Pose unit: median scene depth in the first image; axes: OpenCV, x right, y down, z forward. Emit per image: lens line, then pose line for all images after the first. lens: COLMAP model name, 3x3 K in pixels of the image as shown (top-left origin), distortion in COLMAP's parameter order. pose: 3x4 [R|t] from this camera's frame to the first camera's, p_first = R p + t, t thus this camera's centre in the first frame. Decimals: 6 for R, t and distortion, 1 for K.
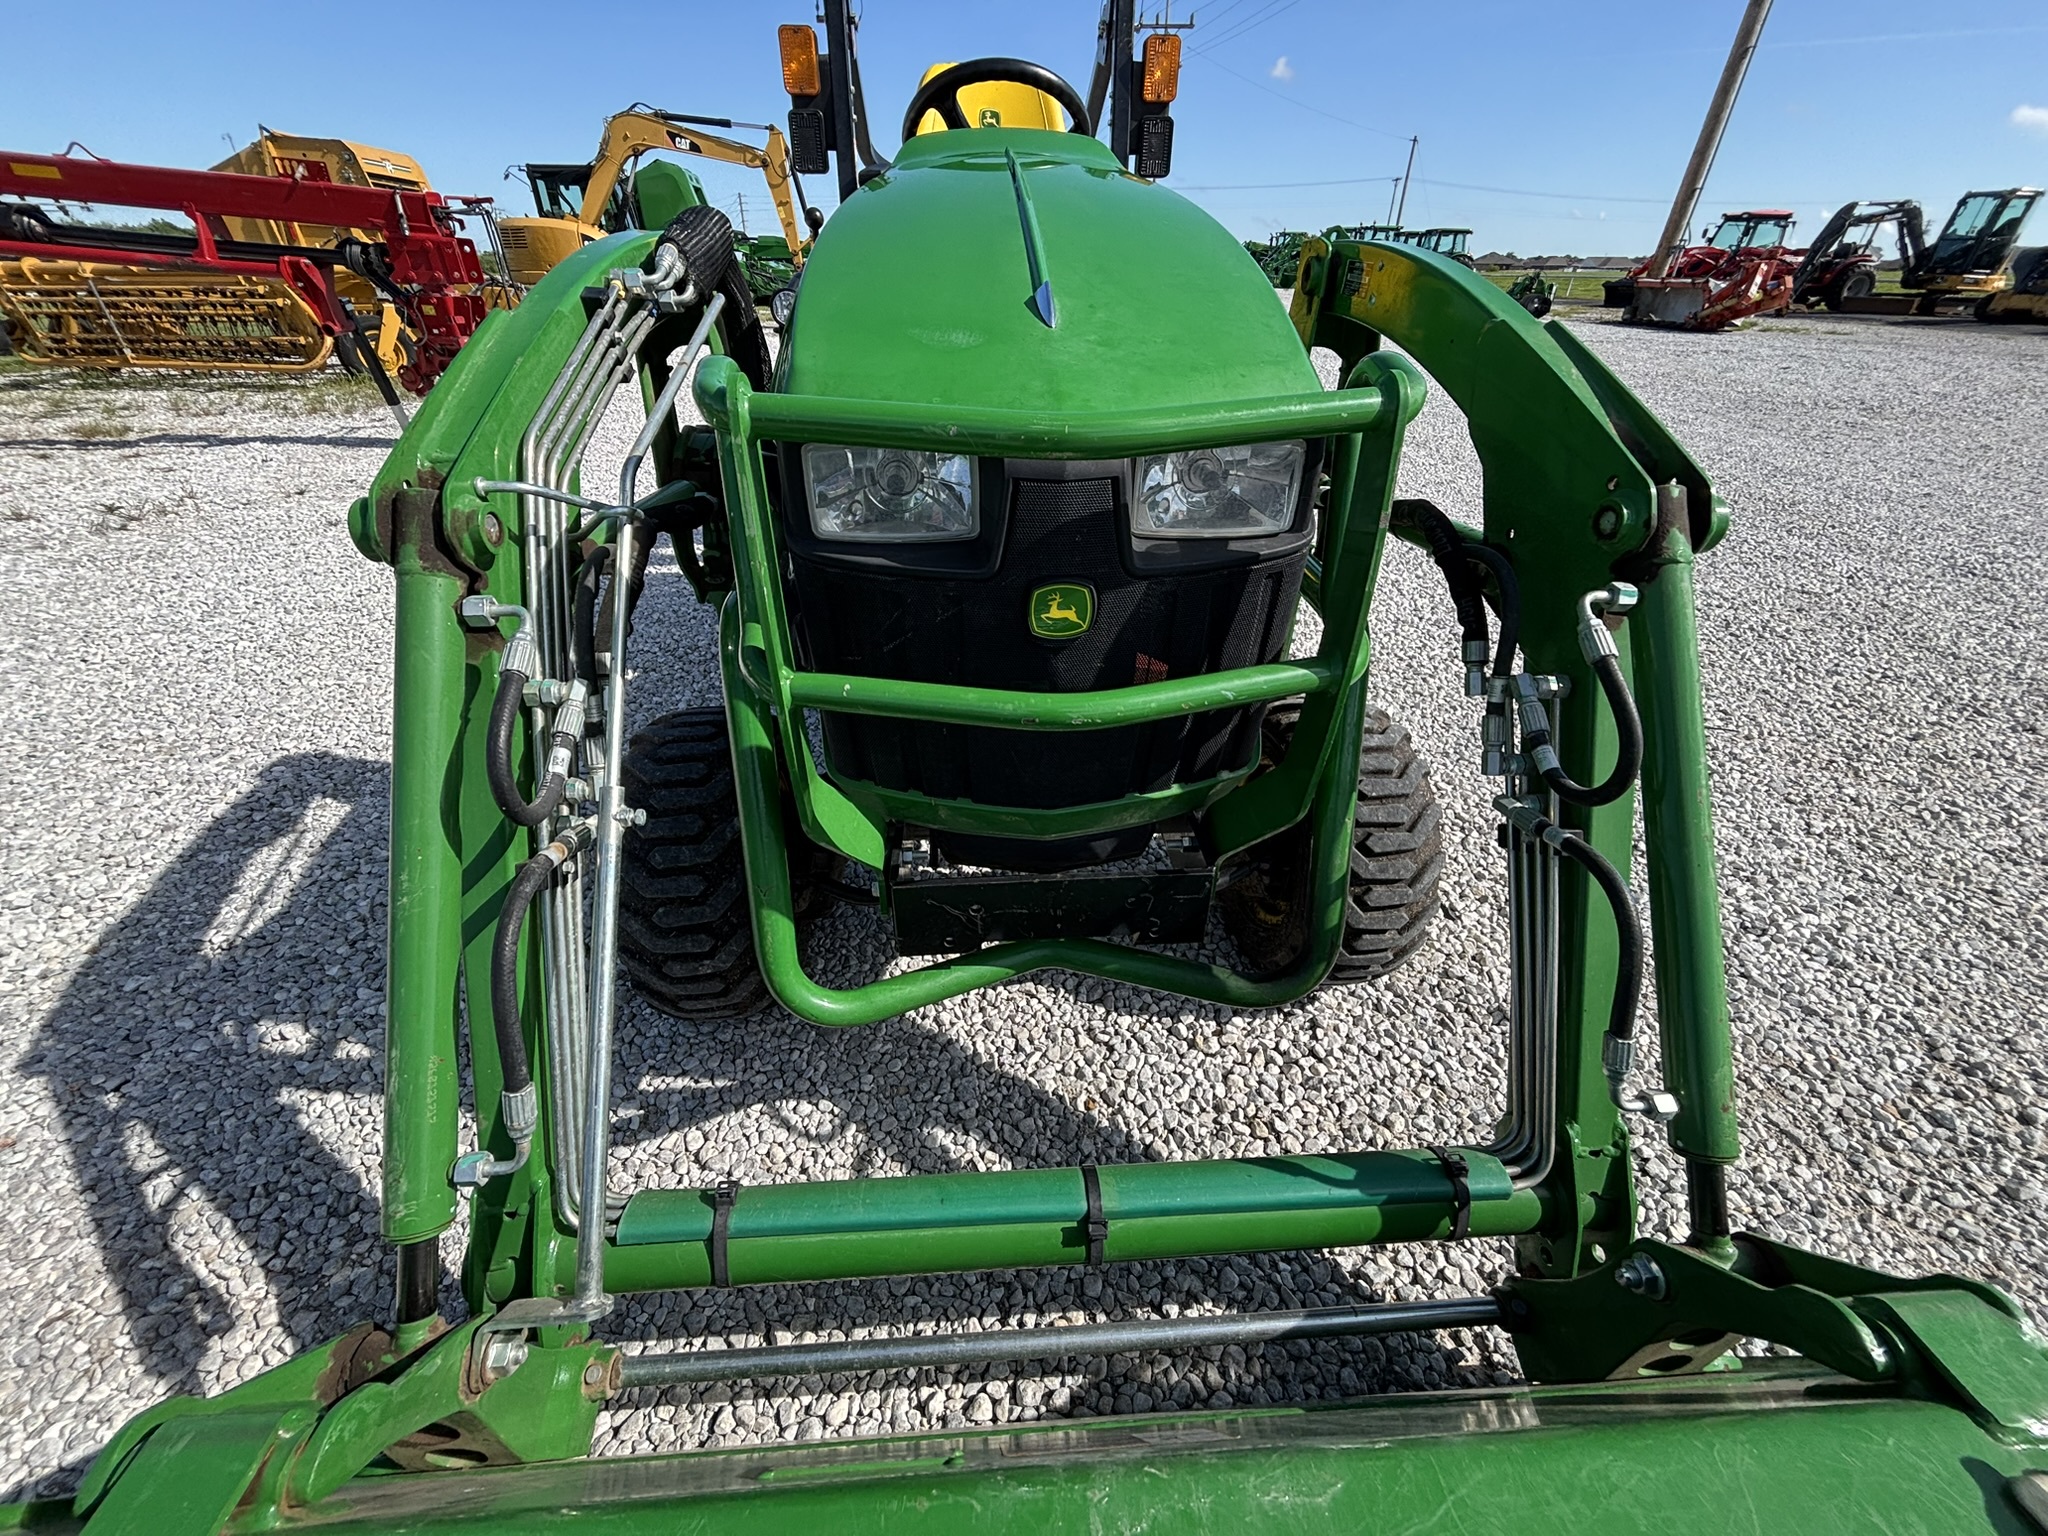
lens RADIAL K [[824.1, 0, 1025.7], [0, 824.1, 763.7], [0, 0, 1]] dist [0.005558, -0.002620]
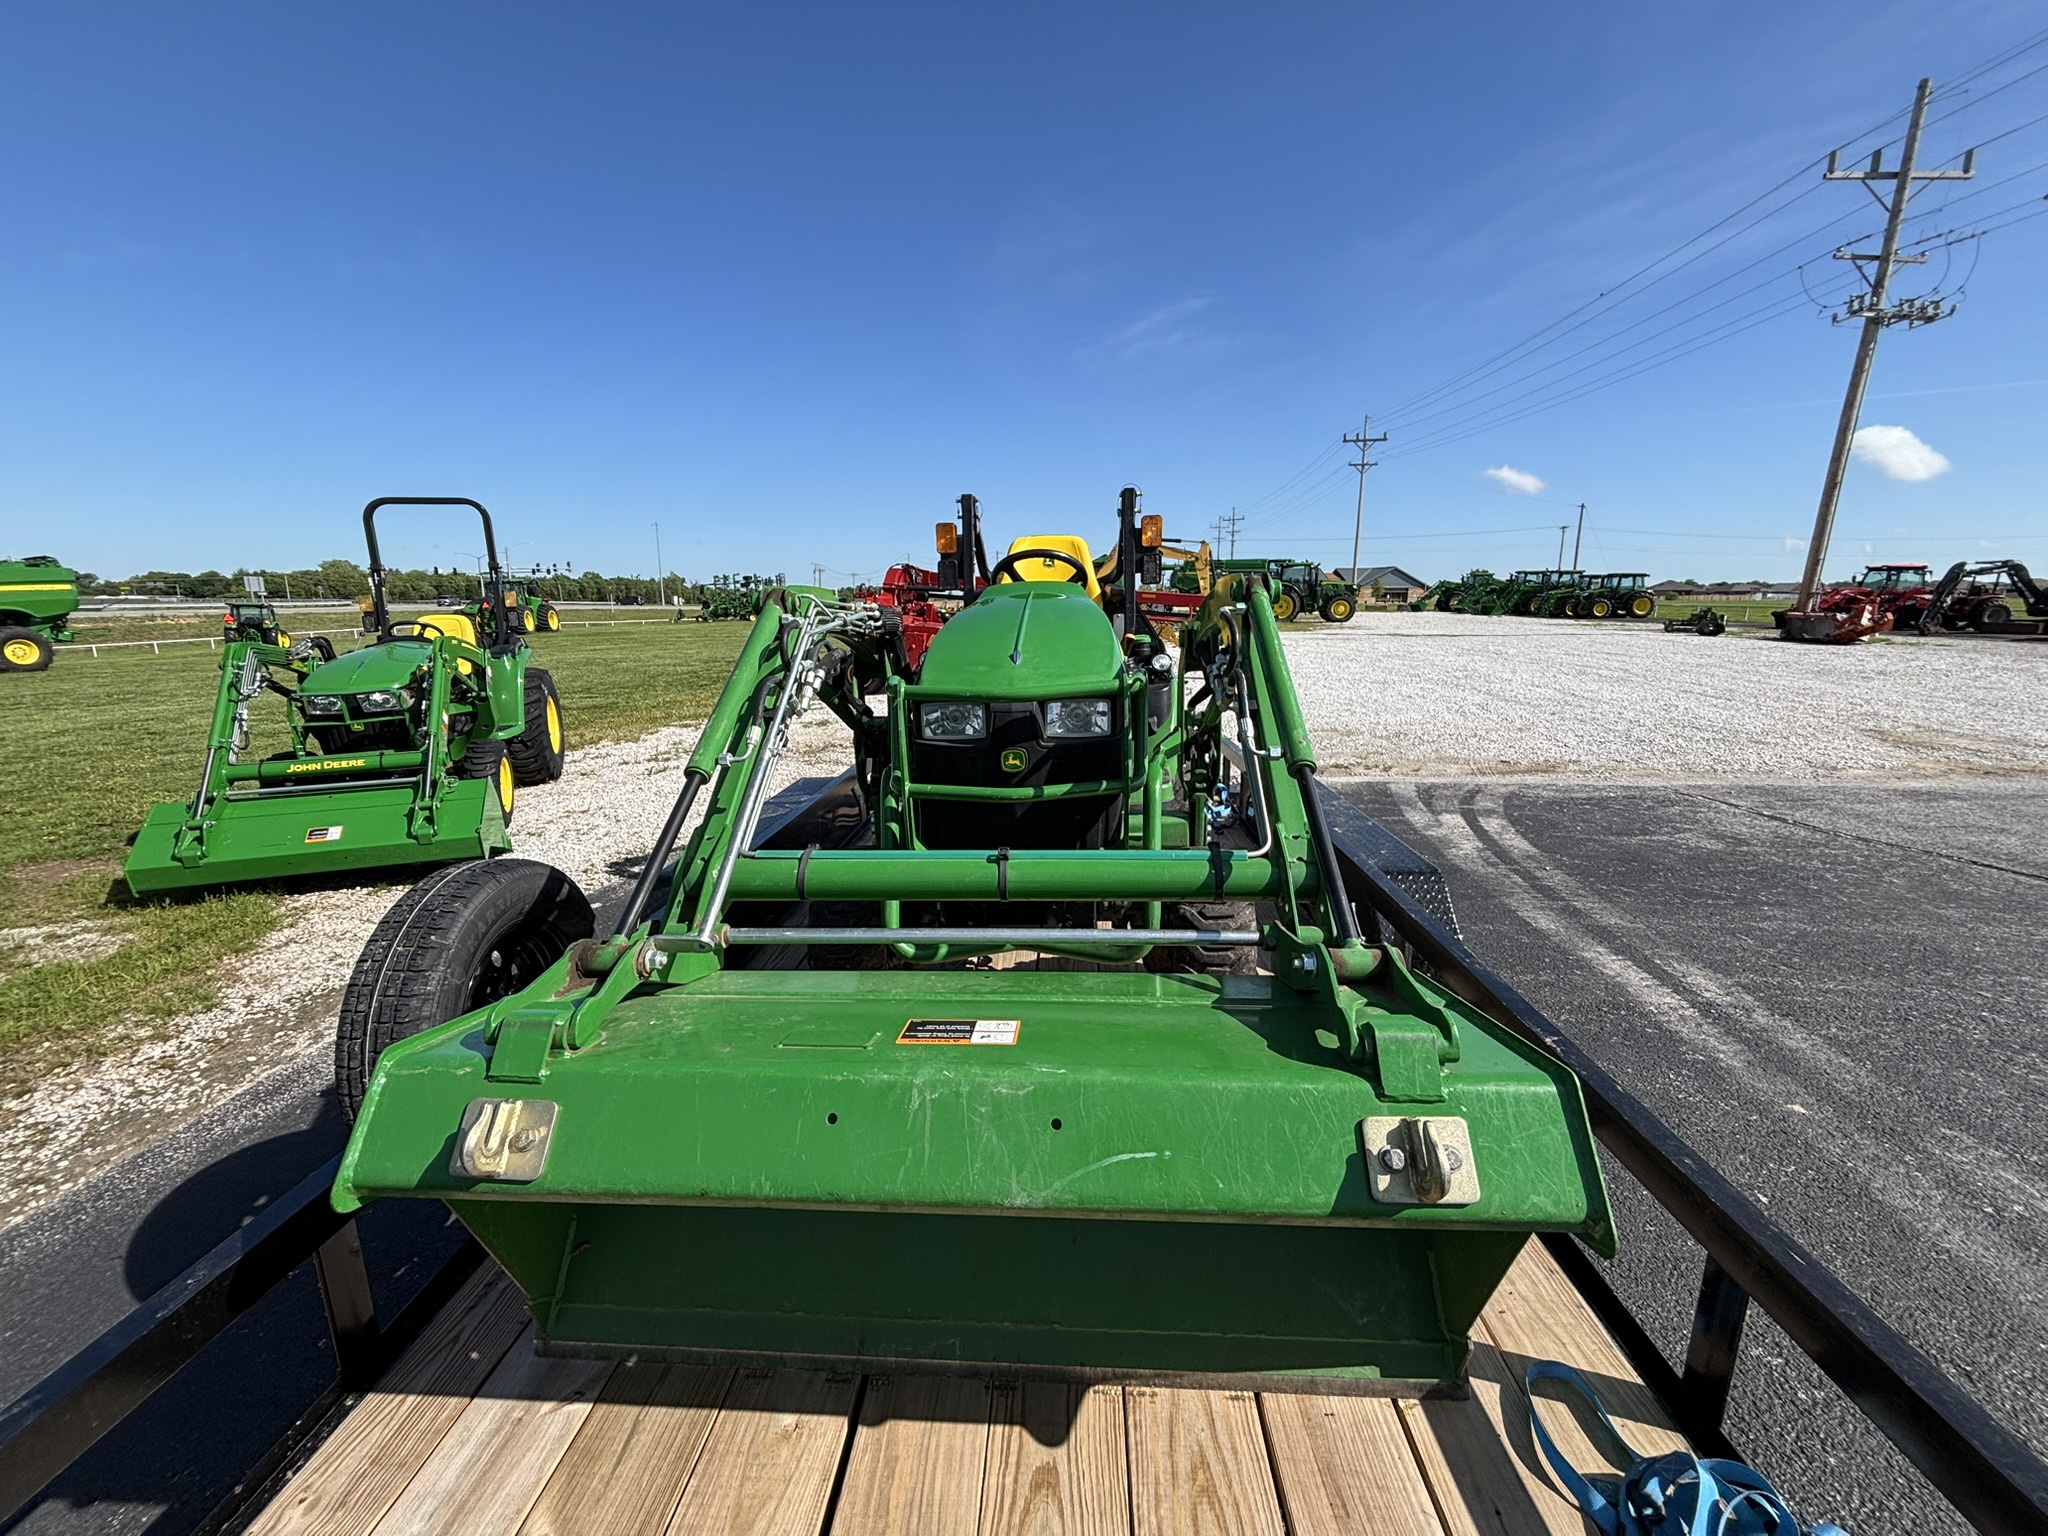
lens RADIAL K [[809.3, 0, 1030.1], [0, 809.3, 771.6], [0, 0, 1]] dist [-0.001121, -0.000357]
pose [[0.978394, 0.033639, -0.203992, -1.196700], [-0.097879, 0.944462, -0.313706, 1.152105], [0.182110, 0.326895, 0.927349, -2.123297]]
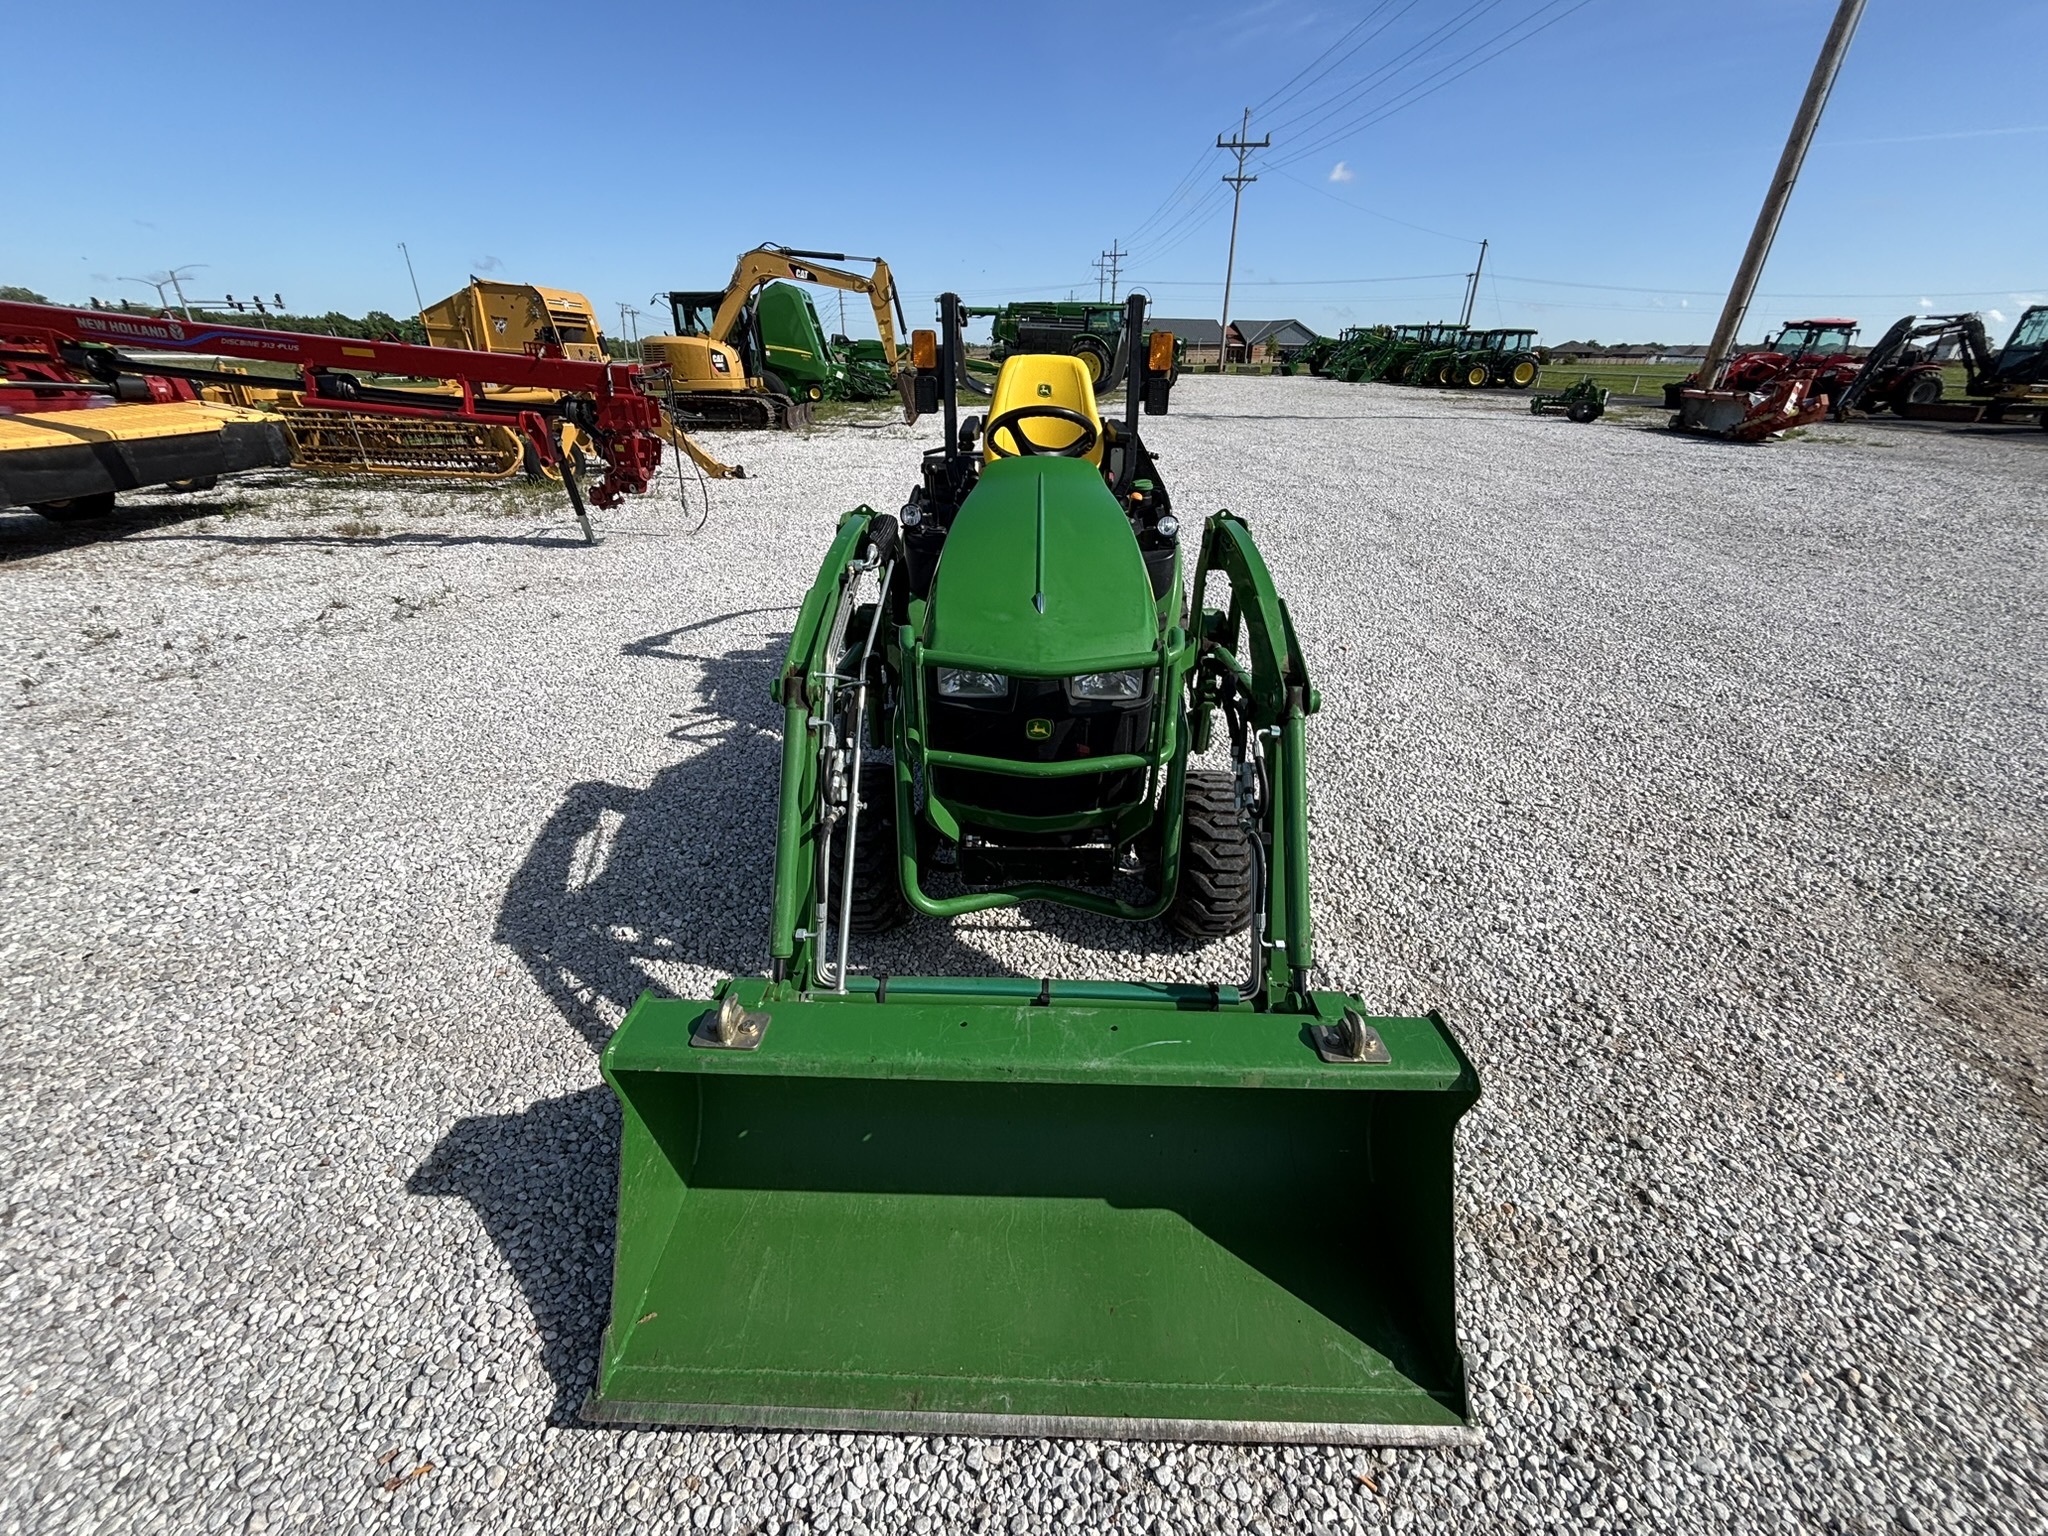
lens RADIAL K [[824.1, 0, 1024.4], [0, 824.1, 762.1], [0, 0, 1]] dist [0.005558, -0.002620]
pose [[0.996283, 0.039336, -0.076635, 0.035422], [-0.045501, 0.995721, -0.080436, 0.020396], [0.073143, 0.083624, 0.993809, -0.262708]]
